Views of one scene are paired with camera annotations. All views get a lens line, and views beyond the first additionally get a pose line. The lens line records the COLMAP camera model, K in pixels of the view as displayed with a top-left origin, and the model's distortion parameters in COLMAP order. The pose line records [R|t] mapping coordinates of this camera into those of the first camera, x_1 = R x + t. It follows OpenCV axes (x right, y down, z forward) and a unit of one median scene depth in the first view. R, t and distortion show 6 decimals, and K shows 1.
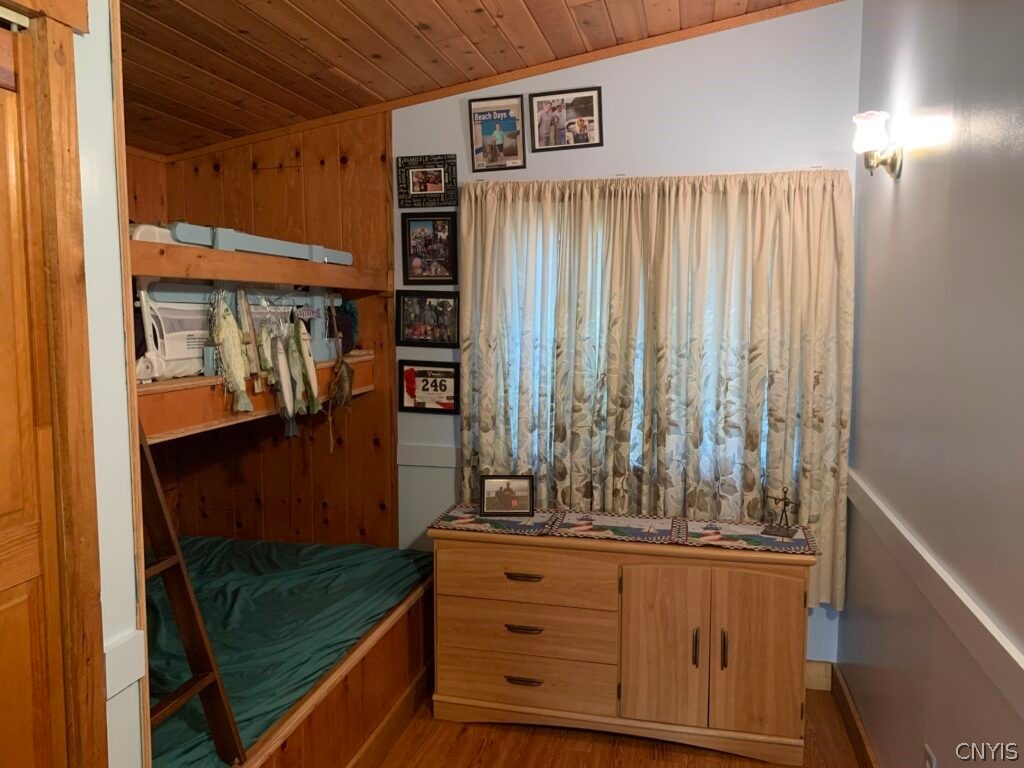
lens RADIAL K [[778.0, 0, 509.1], [0, 778.0, 375.4], [0, 0, 1]] dist [0.153853, -0.377544]
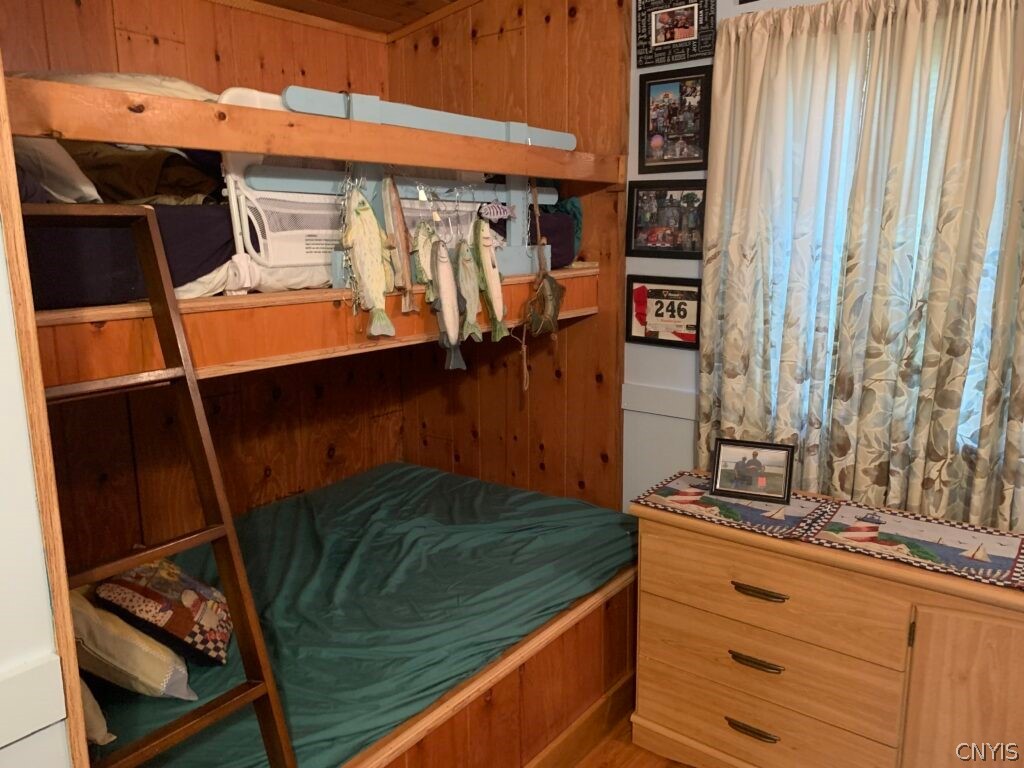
lens RADIAL K [[779.7, 0, 512.6], [0, 779.7, 378.1], [0, 0, 1]] dist [0.040100, -0.061639]
pose [[0.915315, 0.069012, -0.396782, 0.073295], [-0.026219, 0.993330, 0.112286, -0.002190], [0.401885, -0.092374, 0.911019, 0.273253]]
